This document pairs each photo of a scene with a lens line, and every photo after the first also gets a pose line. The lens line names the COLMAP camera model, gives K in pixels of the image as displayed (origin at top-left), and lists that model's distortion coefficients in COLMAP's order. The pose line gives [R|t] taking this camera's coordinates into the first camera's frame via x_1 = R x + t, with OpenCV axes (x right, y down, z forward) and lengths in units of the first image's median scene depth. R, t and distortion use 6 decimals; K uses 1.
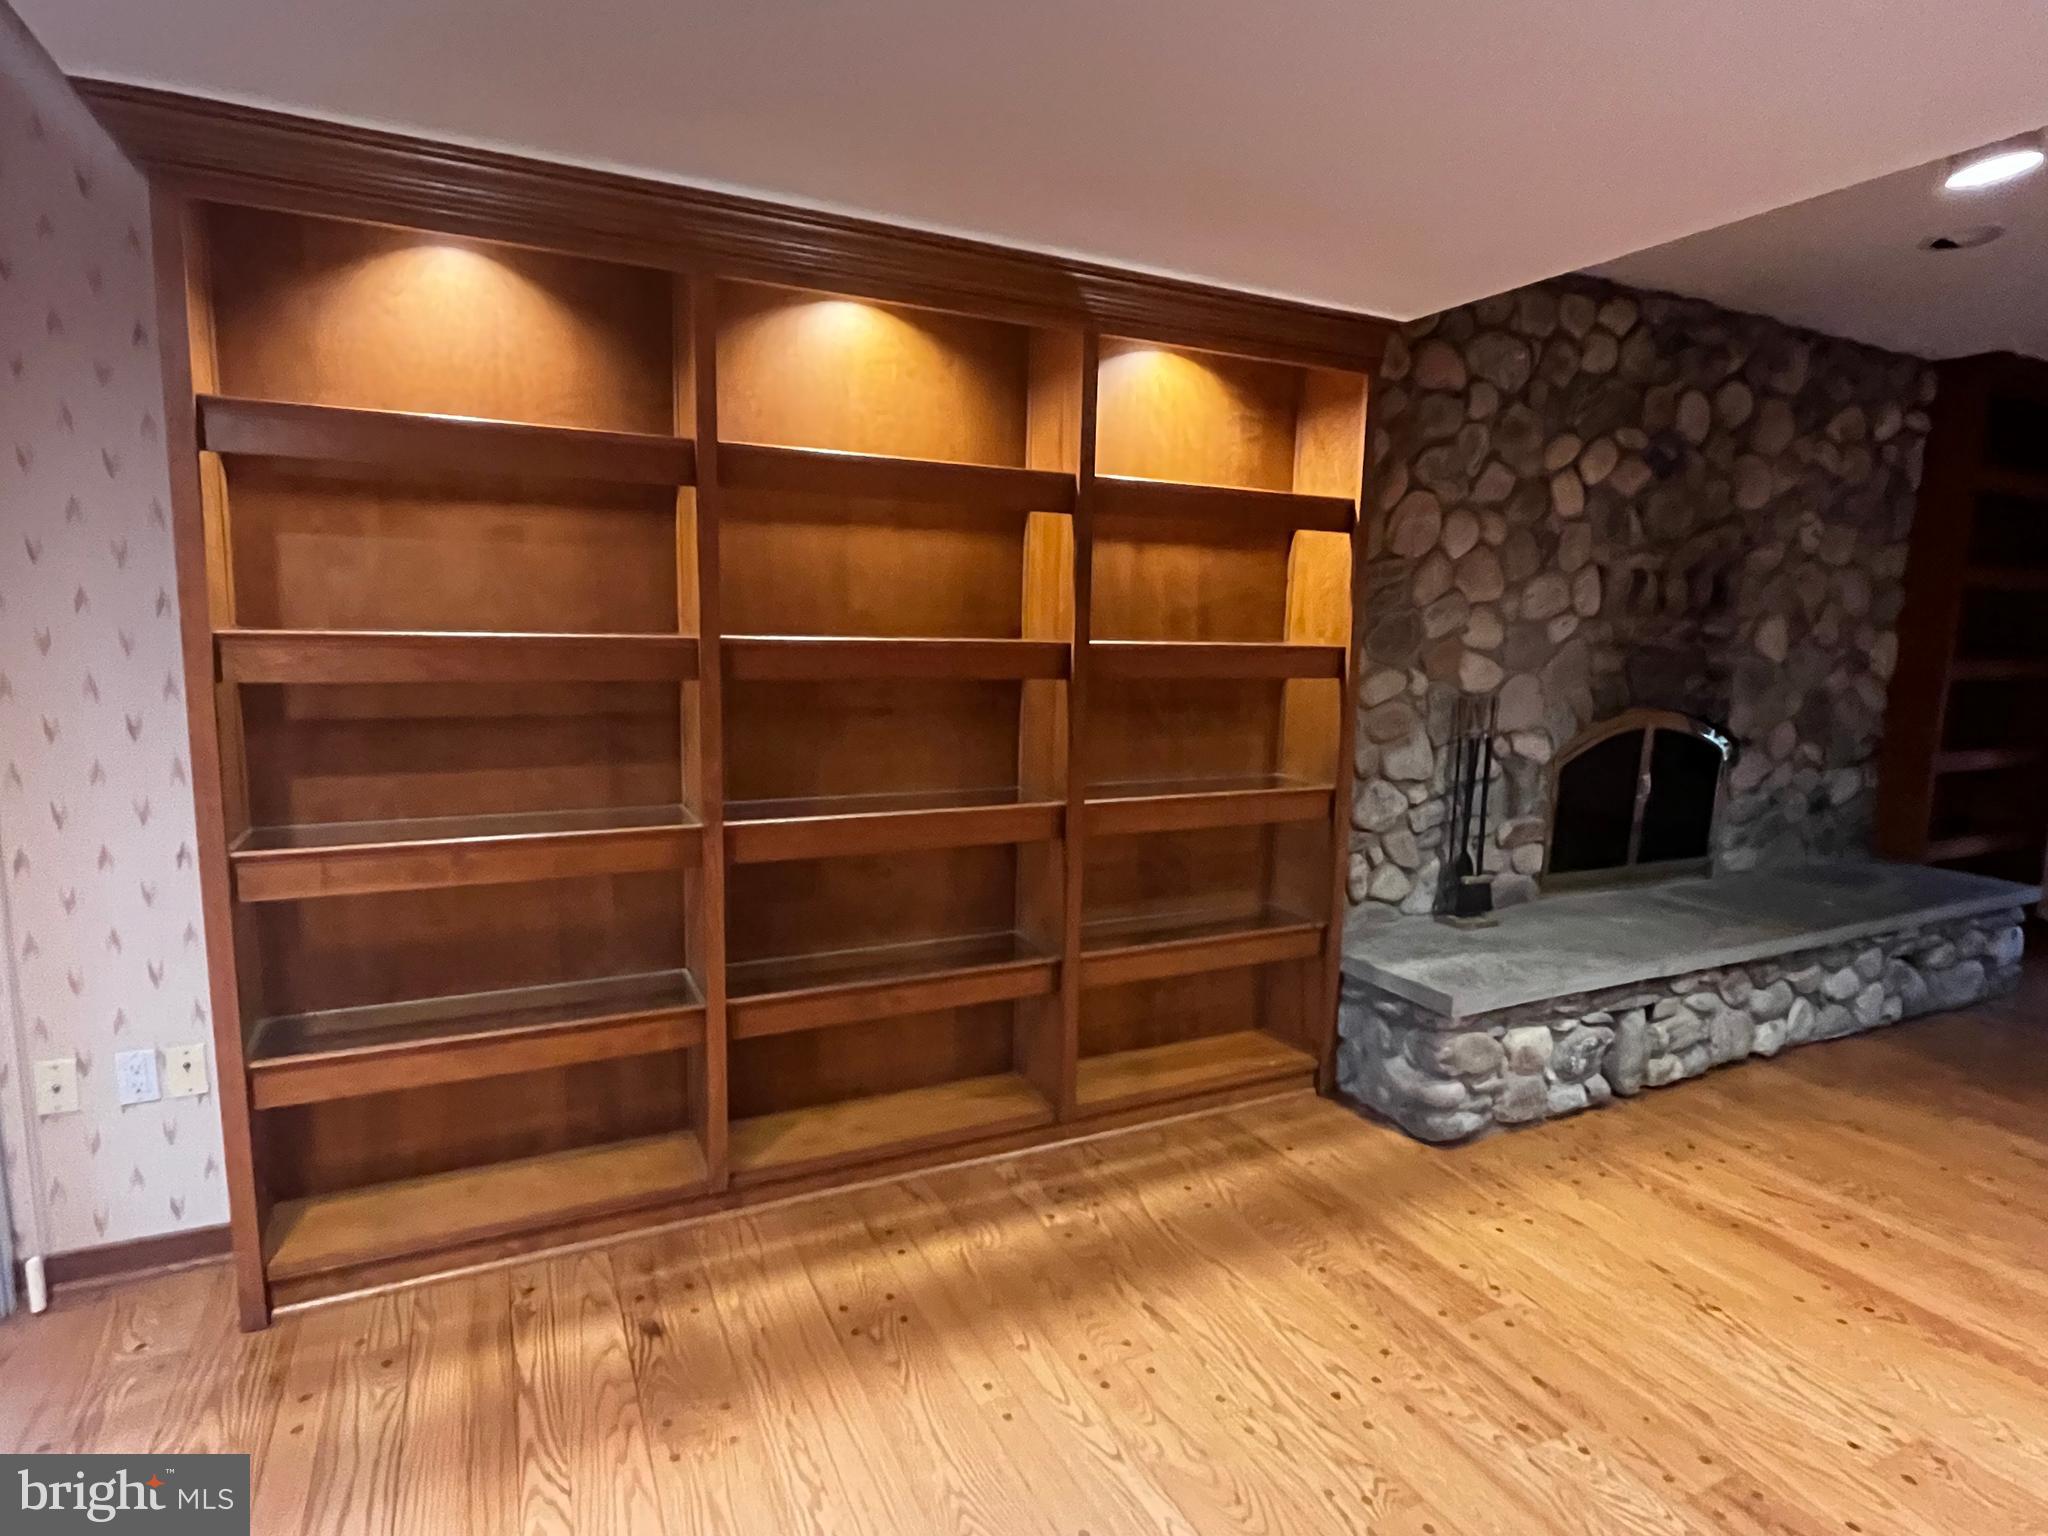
lens RADIAL K [[1079.1, 0, 1019.2], [0, 1079.1, 771.4], [0, 0, 1]] dist [0.001320, -0.002794]
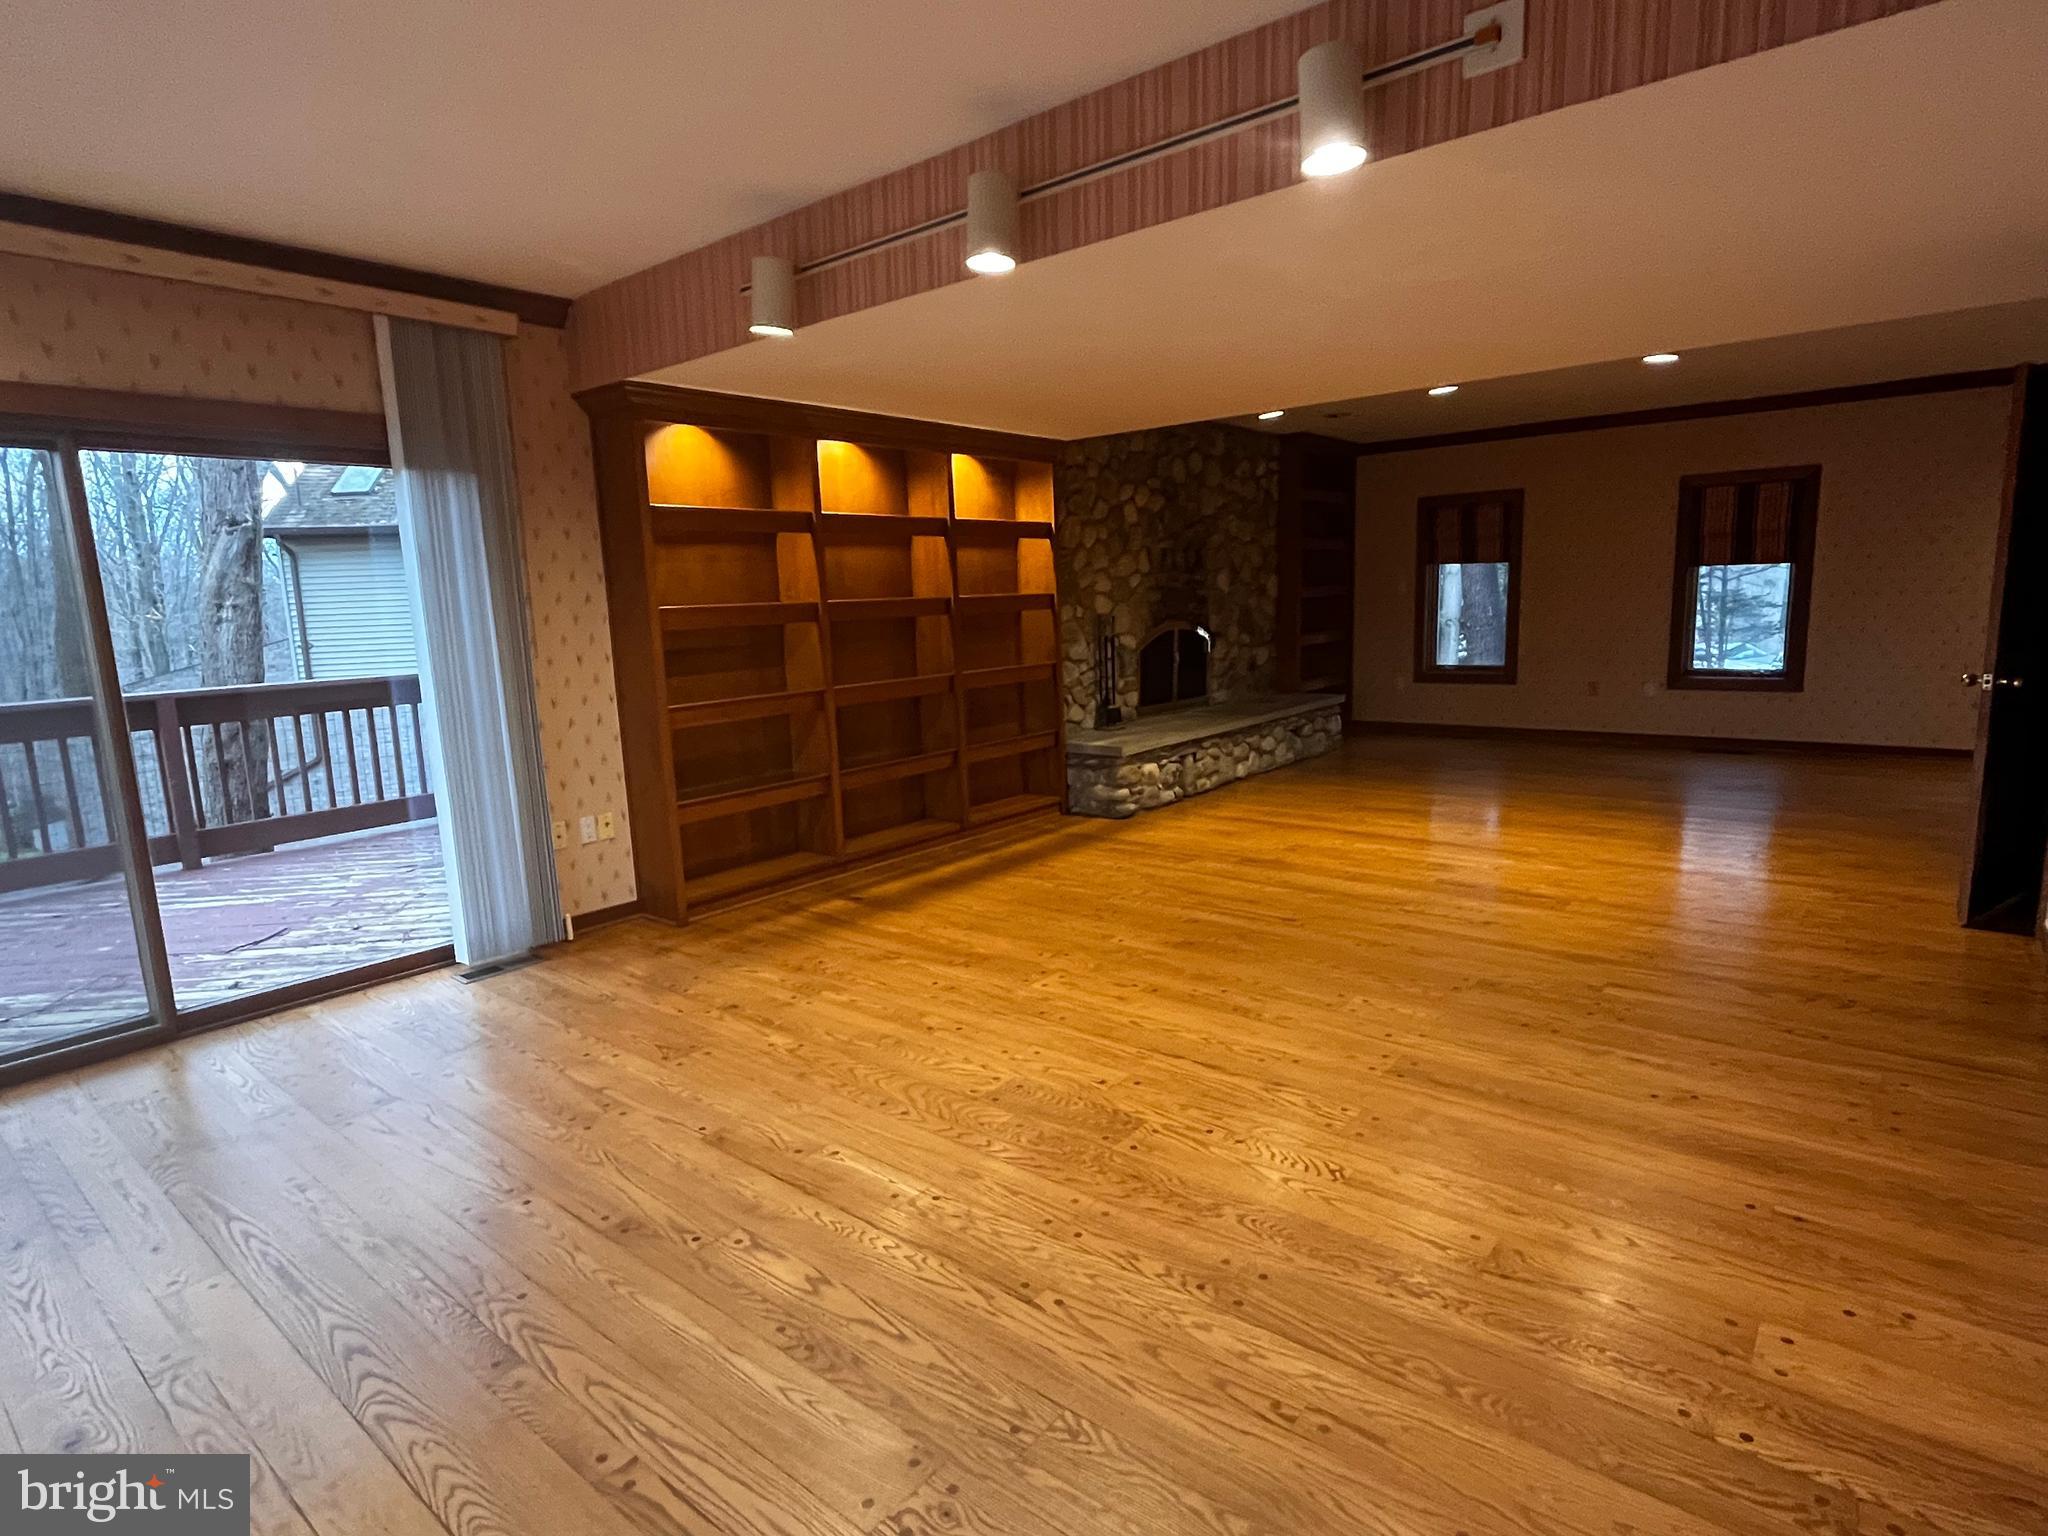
lens RADIAL K [[1079.1, 0, 1019.2], [0, 1079.1, 771.4], [0, 0, 1]] dist [0.001320, -0.002794]
pose [[0.908947, -0.121652, 0.398768, -0.571917], [0.113158, 0.992563, 0.044869, 0.112198], [-0.401261, 0.004340, 0.915953, -0.797816]]
